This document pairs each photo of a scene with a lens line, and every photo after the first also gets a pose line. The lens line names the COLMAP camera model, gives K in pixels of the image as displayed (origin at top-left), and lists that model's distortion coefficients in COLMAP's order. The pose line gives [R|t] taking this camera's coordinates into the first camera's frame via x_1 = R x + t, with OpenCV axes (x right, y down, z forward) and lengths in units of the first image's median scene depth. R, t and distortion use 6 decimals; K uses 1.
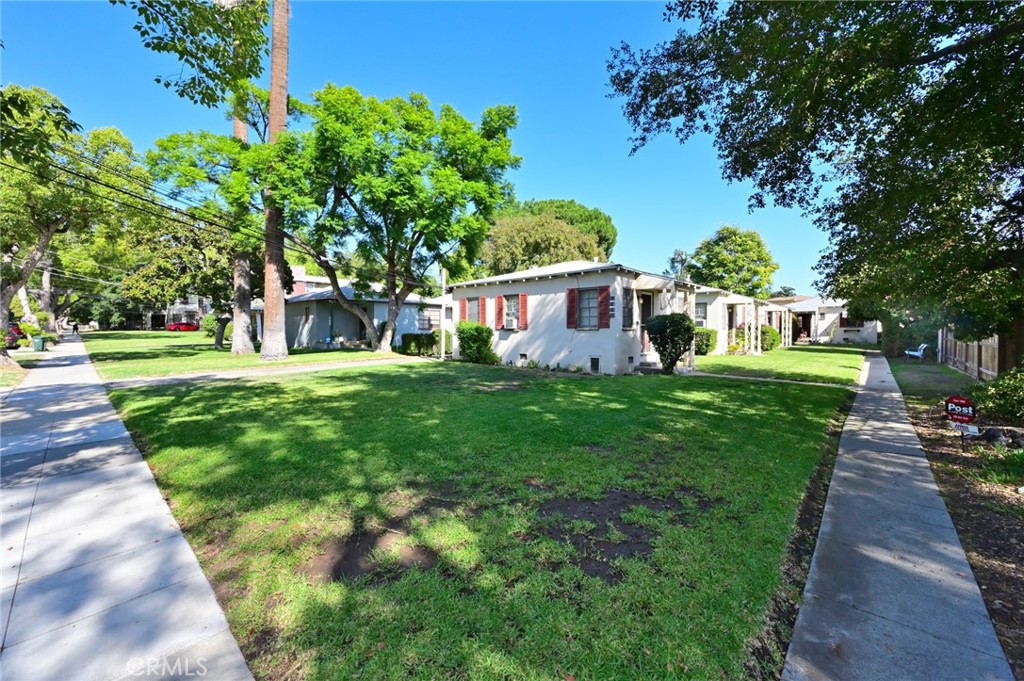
lens RADIAL K [[402.1, 0, 512.0], [0, 402.1, 340.5], [0, 0, 1]] dist [0.000055, 0.000425]
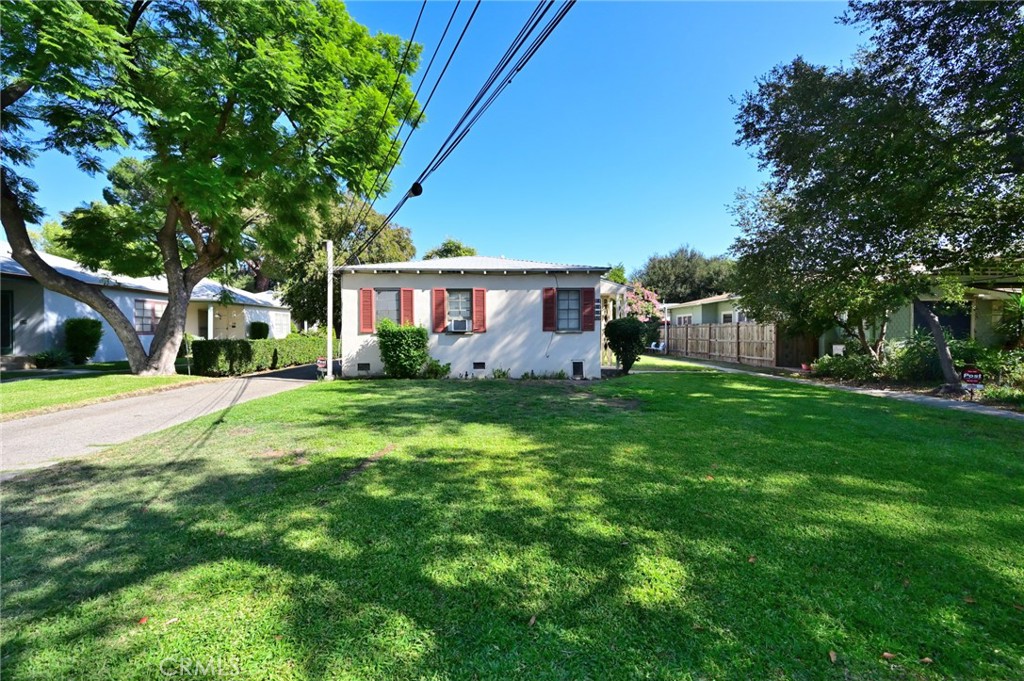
lens RADIAL K [[402.1, 0, 512.0], [0, 402.1, 340.5], [0, 0, 1]] dist [0.000055, 0.000425]
pose [[0.714064, -0.013358, 0.699953, -0.349270], [0.019562, 0.999808, -0.000875, -0.005959], [-0.699807, 0.014317, 0.714189, 0.256342]]
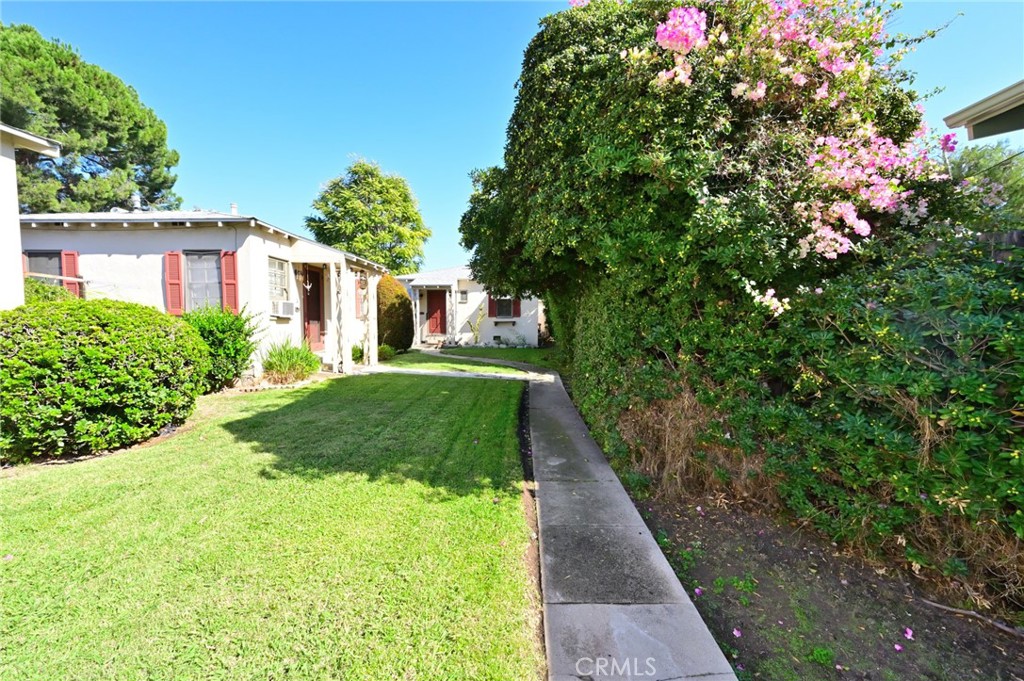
lens RADIAL K [[402.1, 0, 512.0], [0, 402.1, 340.5], [0, 0, 1]] dist [0.000055, 0.000425]
pose [[0.764812, -0.027616, 0.643662, 0.809562], [0.010131, 0.999473, 0.030844, -0.028512], [-0.644174, -0.017069, 0.764688, 0.930362]]
